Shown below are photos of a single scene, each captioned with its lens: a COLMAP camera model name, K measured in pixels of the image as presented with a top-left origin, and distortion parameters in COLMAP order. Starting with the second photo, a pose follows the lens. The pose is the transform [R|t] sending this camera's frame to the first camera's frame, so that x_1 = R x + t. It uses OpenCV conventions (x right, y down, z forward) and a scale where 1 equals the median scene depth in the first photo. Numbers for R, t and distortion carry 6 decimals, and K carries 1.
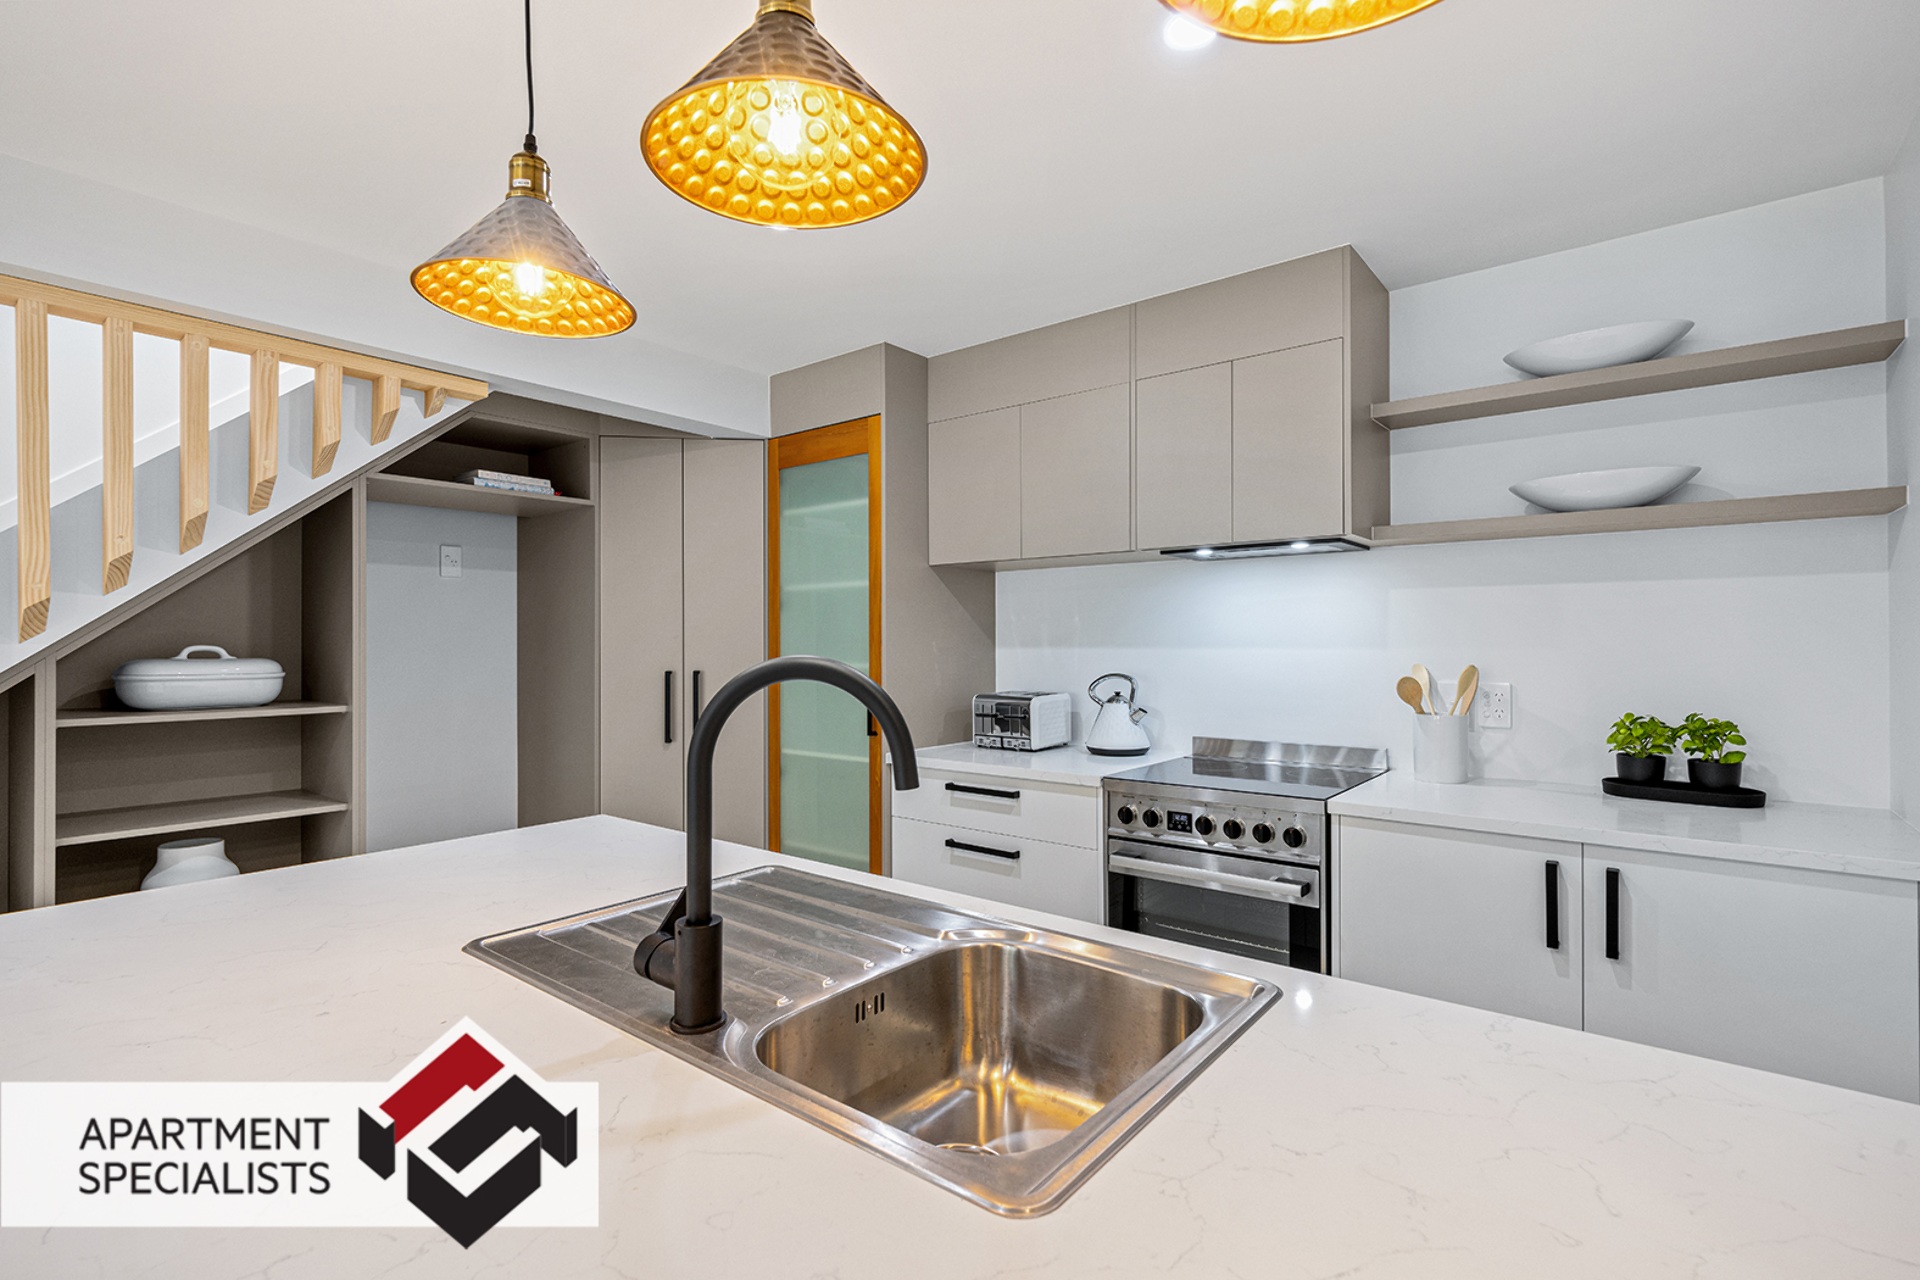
lens RADIAL K [[889.4, 0, 955.7], [0, 889.4, 638.3], [0, 0, 1]] dist [-0.003347, -0.003144]
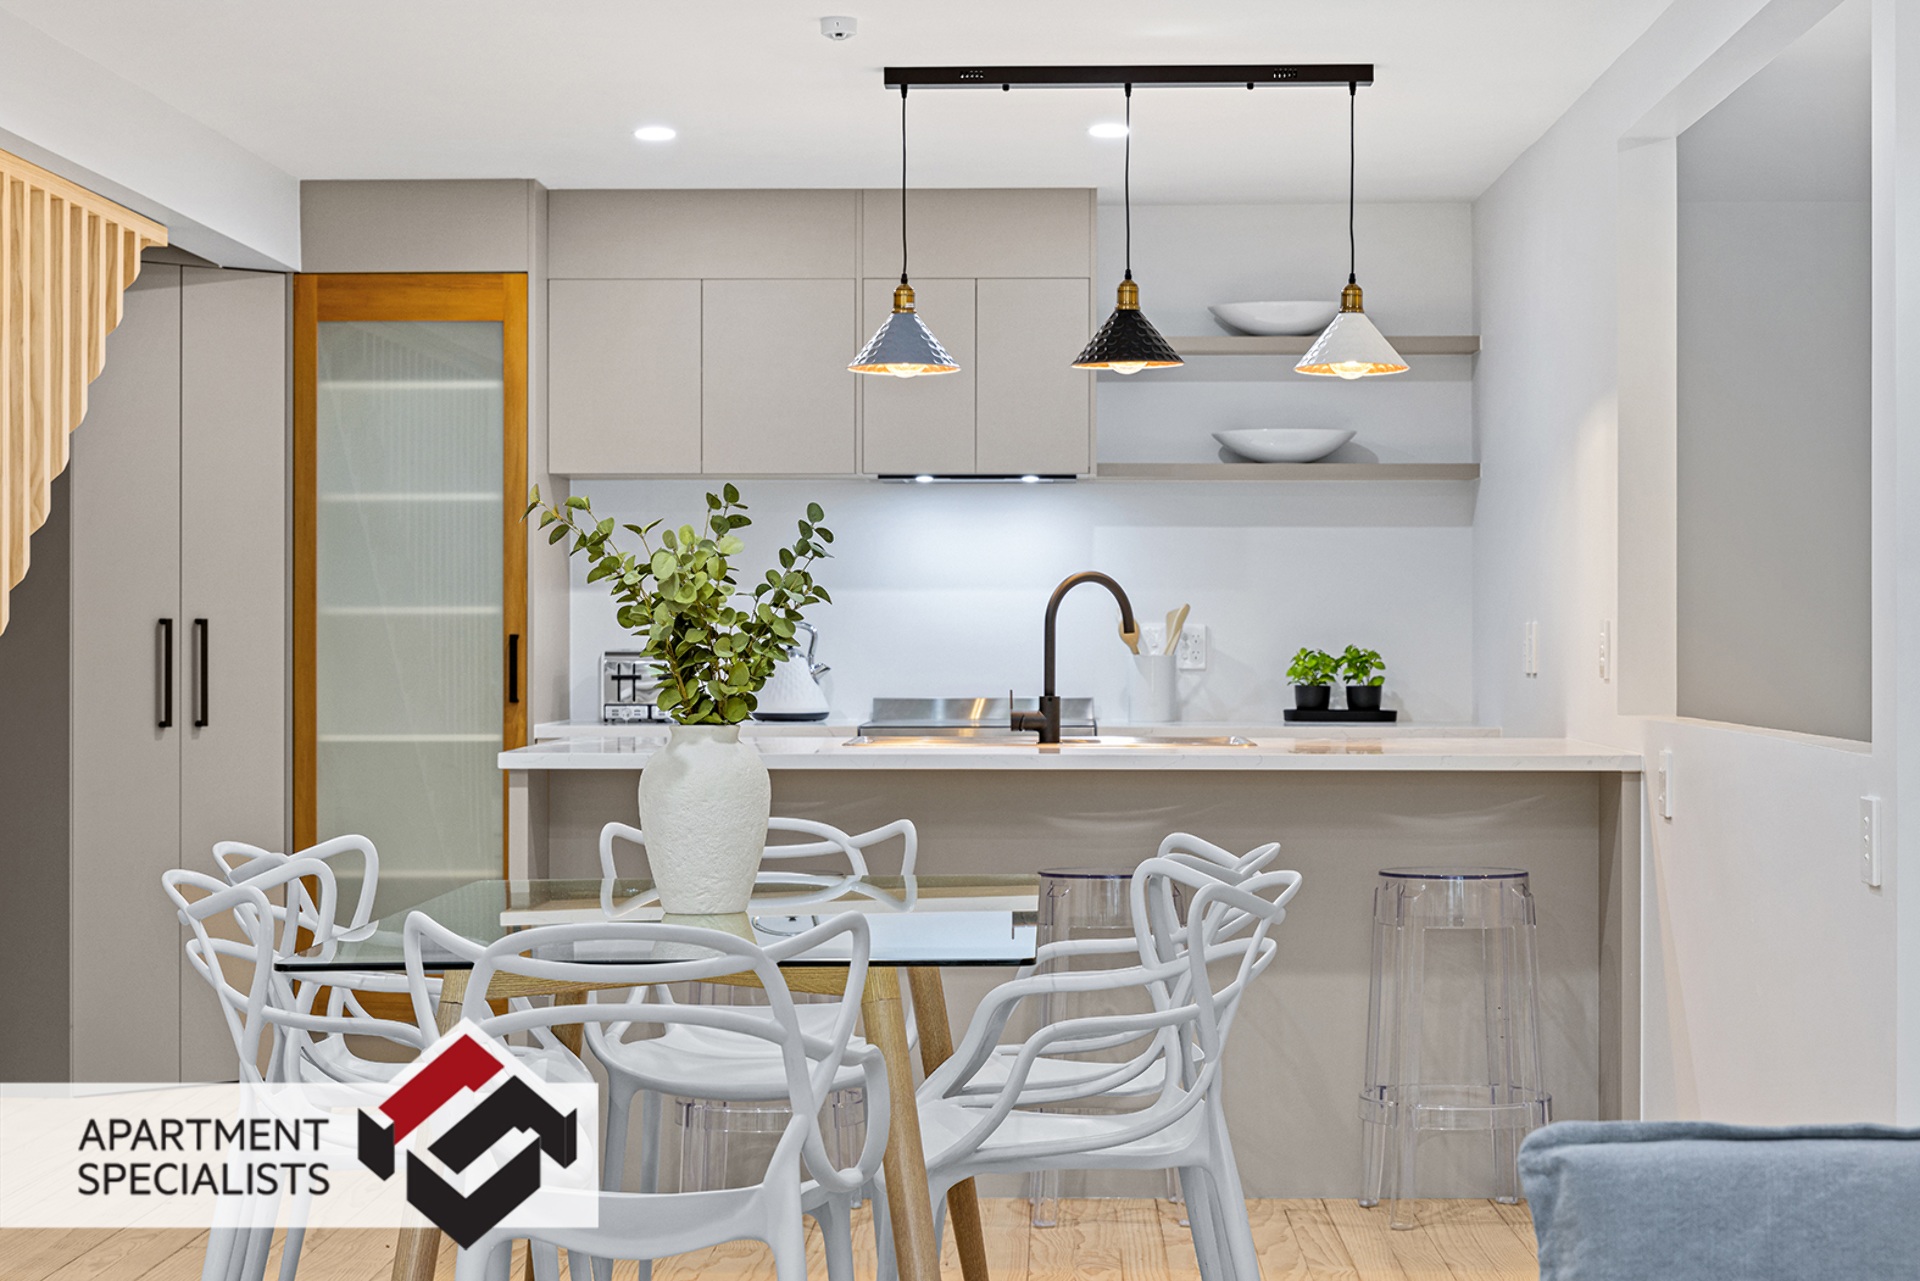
lens RADIAL K [[3613.4, 0, 962.1], [0, 3613.4, 637.7], [0, 0, 1]] dist [0.081206, 0.000000]
pose [[0.794846, 0.002898, 0.606804, -2.034321], [-0.006240, 0.999975, 0.003397, 0.052038], [-0.606779, -0.006486, 0.794844, -2.042023]]
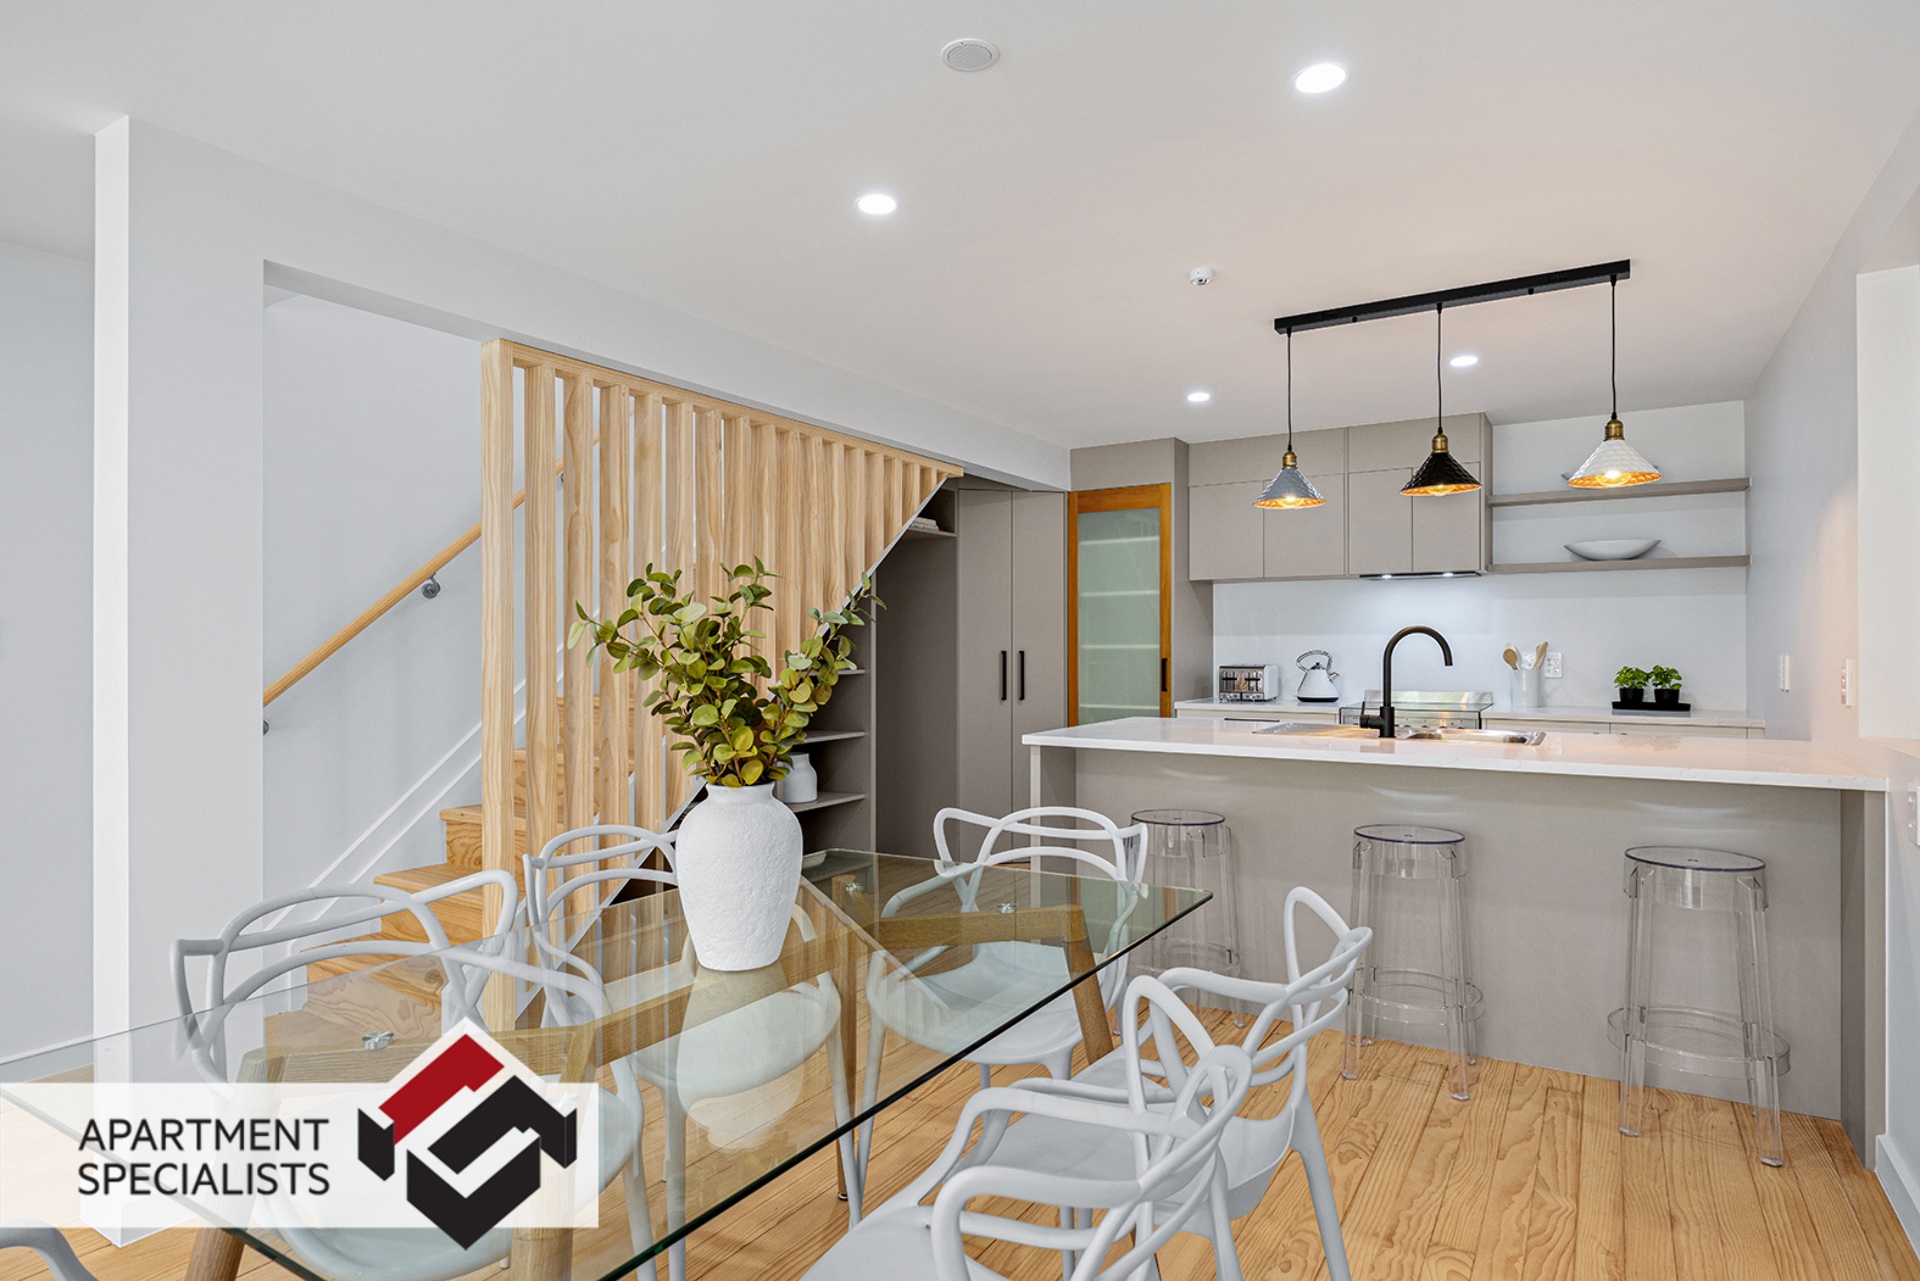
lens RADIAL K [[1046.8, 0, 941.4], [0, 1046.8, 643.4], [0, 0, 1]] dist [-0.006859, -0.003507]
pose [[0.994082, 0.000390, 0.108628, -0.838419], [-0.000924, 0.999988, 0.004867, 0.021862], [-0.108625, -0.004939, 0.994071, -0.947447]]
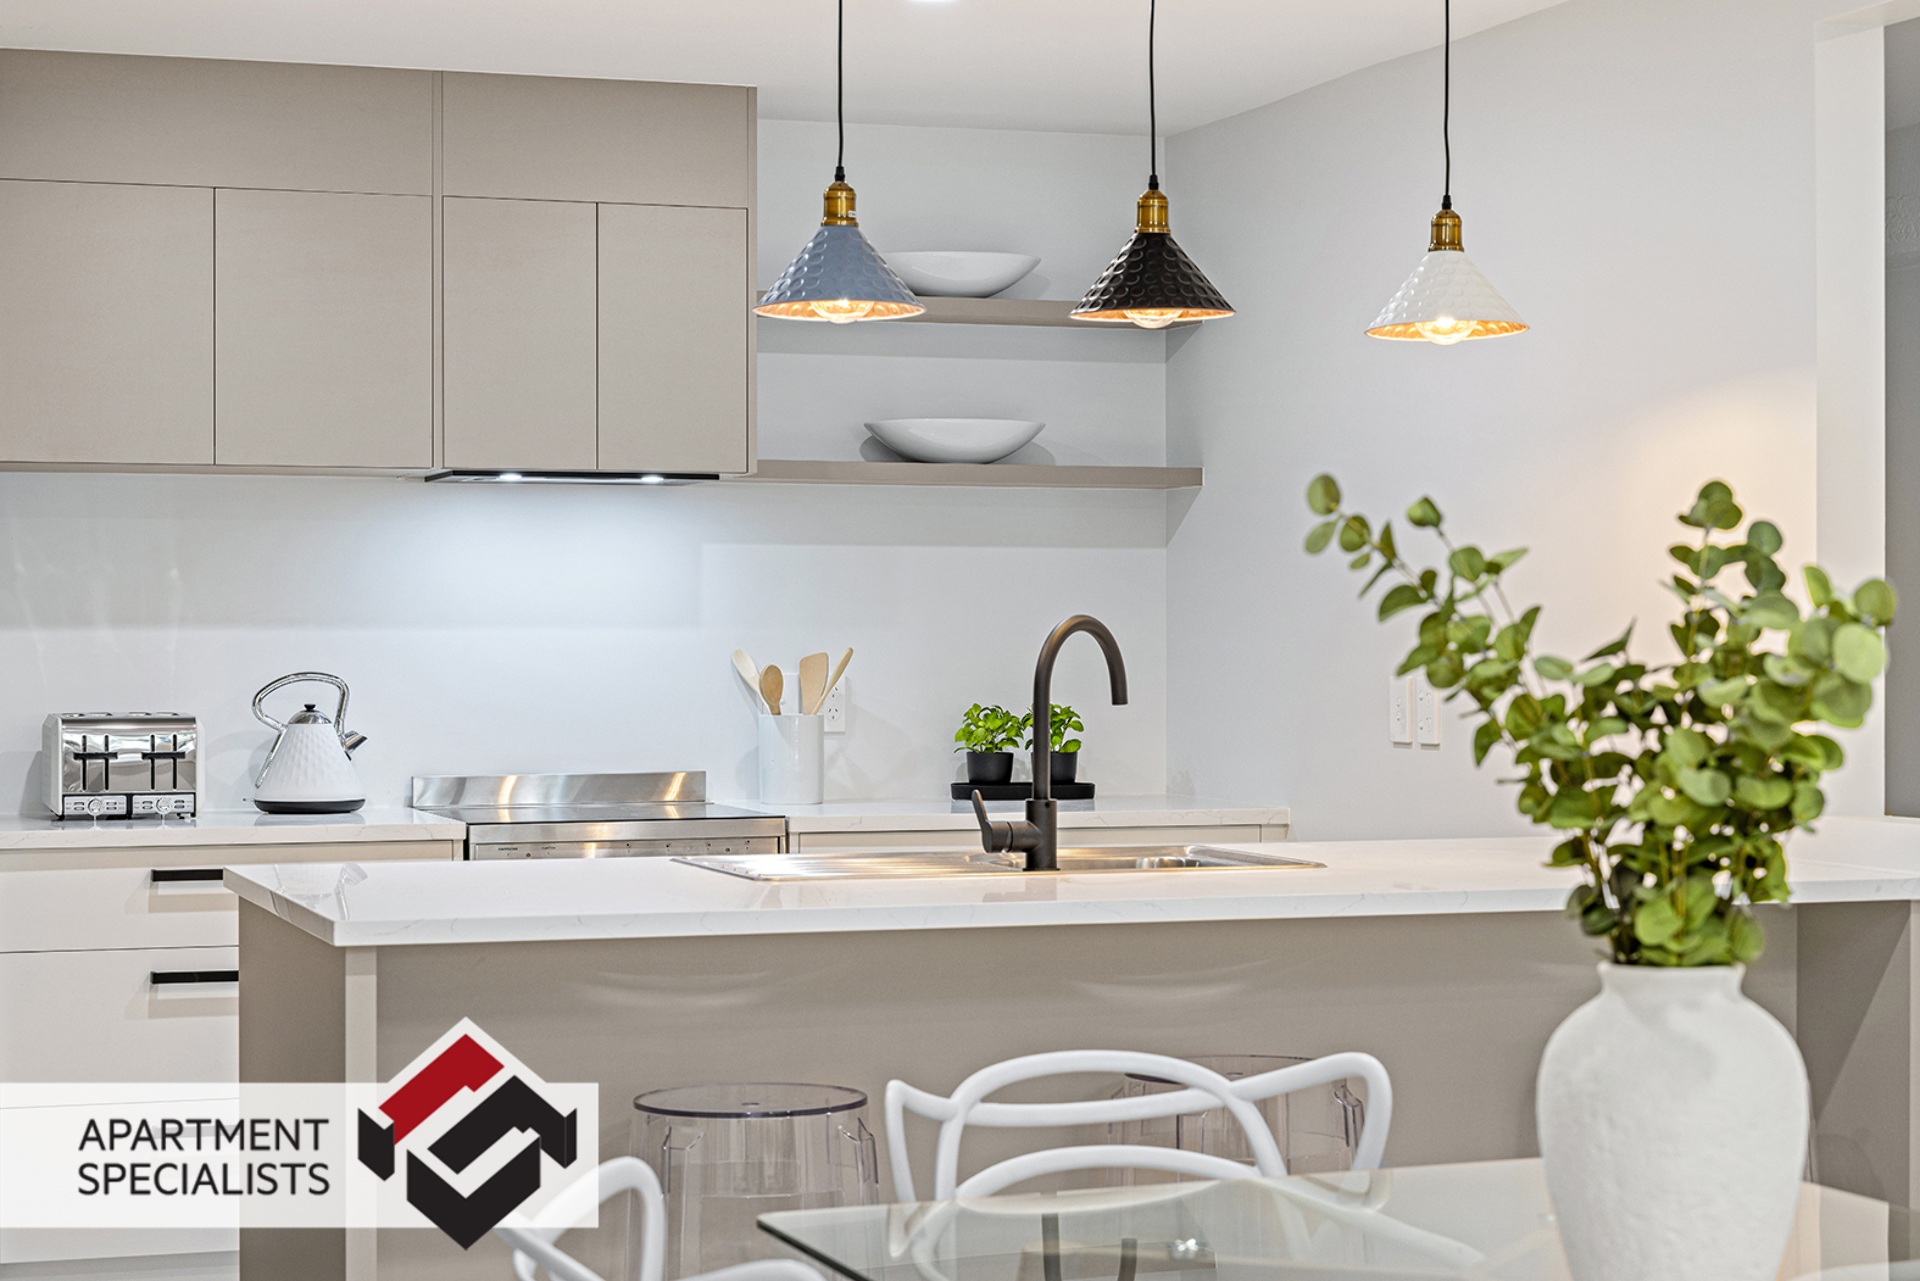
lens RADIAL K [[3480.8, 0, 959.1], [0, 3480.8, 648.5], [0, 0, 1]] dist [0.010427, 0.000000]
pose [[0.525031, 0.000055, 0.851083, -1.840929], [-0.005359, 0.999980, 0.003241, 0.018329], [-0.851066, -0.006262, 0.525021, -0.647371]]
